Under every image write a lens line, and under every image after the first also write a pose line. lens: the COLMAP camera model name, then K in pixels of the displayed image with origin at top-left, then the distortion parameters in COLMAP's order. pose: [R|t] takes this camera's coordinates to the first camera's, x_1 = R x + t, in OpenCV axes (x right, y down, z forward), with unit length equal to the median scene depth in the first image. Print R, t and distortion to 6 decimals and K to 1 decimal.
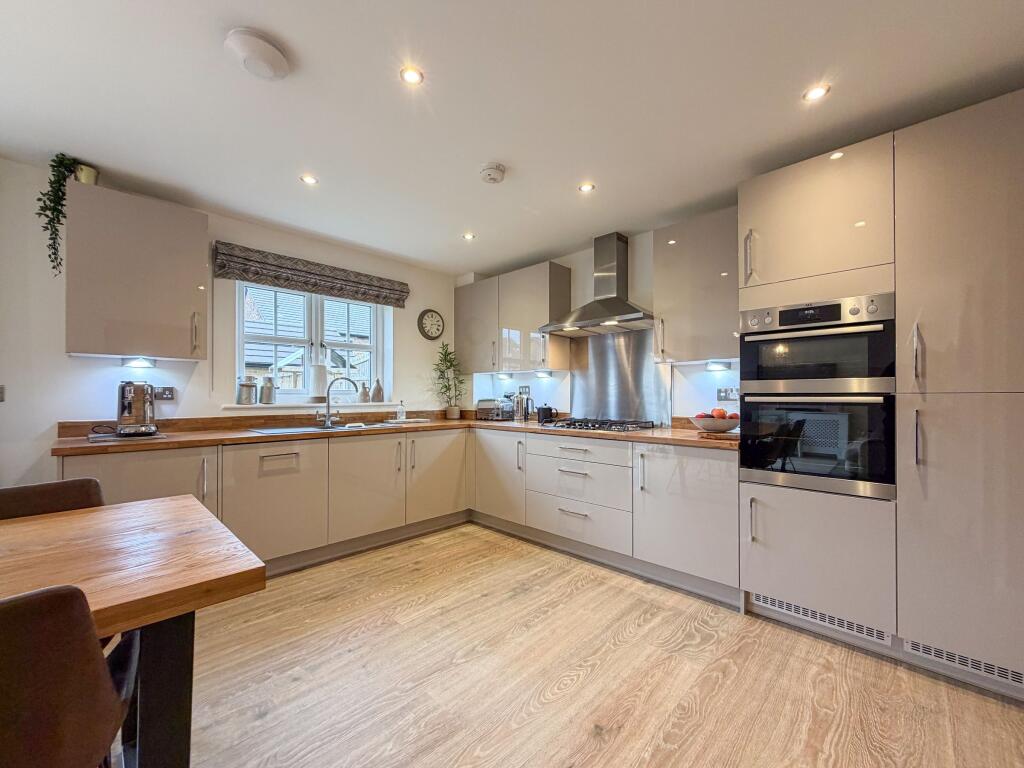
lens RADIAL K [[427.6, 0, 513.6], [0, 427.6, 389.5], [0, 0, 1]] dist [-0.007378, 0.000015]
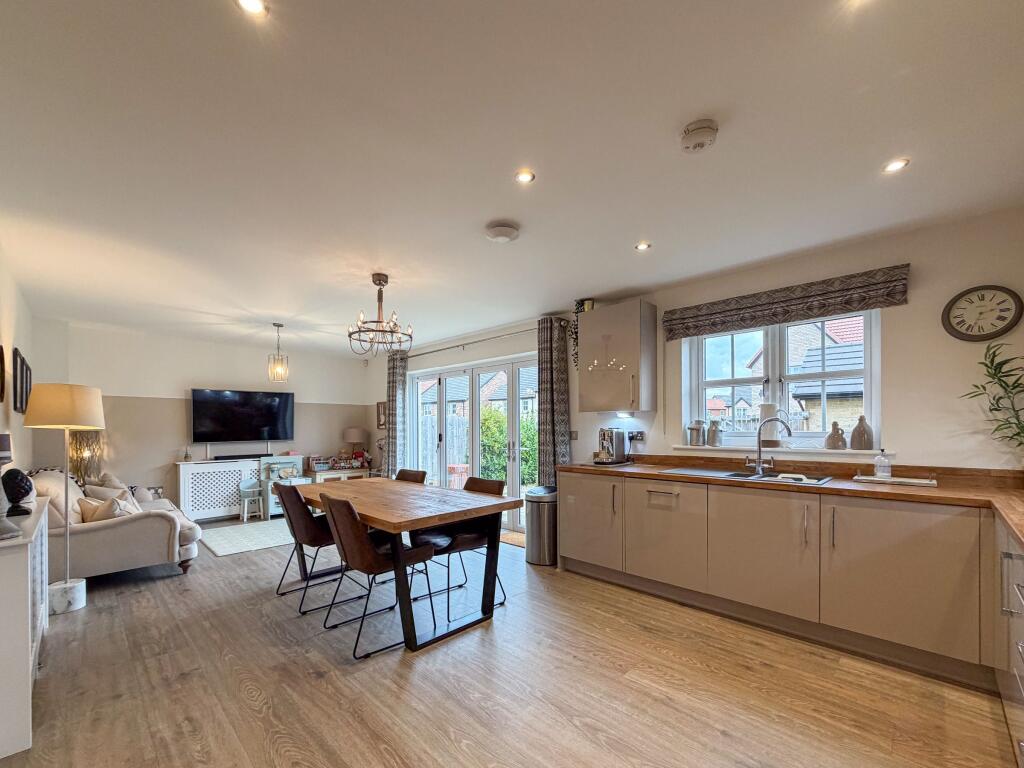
lens RADIAL K [[427.6, 0, 494.5], [0, 427.6, 423.9], [0, 0, 1]] dist [-0.007378, 0.000015]
pose [[-0.051858, -0.009223, -0.998612, 0.523400], [0.019957, 0.999748, -0.010270, -0.021578], [0.998455, -0.020462, -0.051661, 0.534138]]
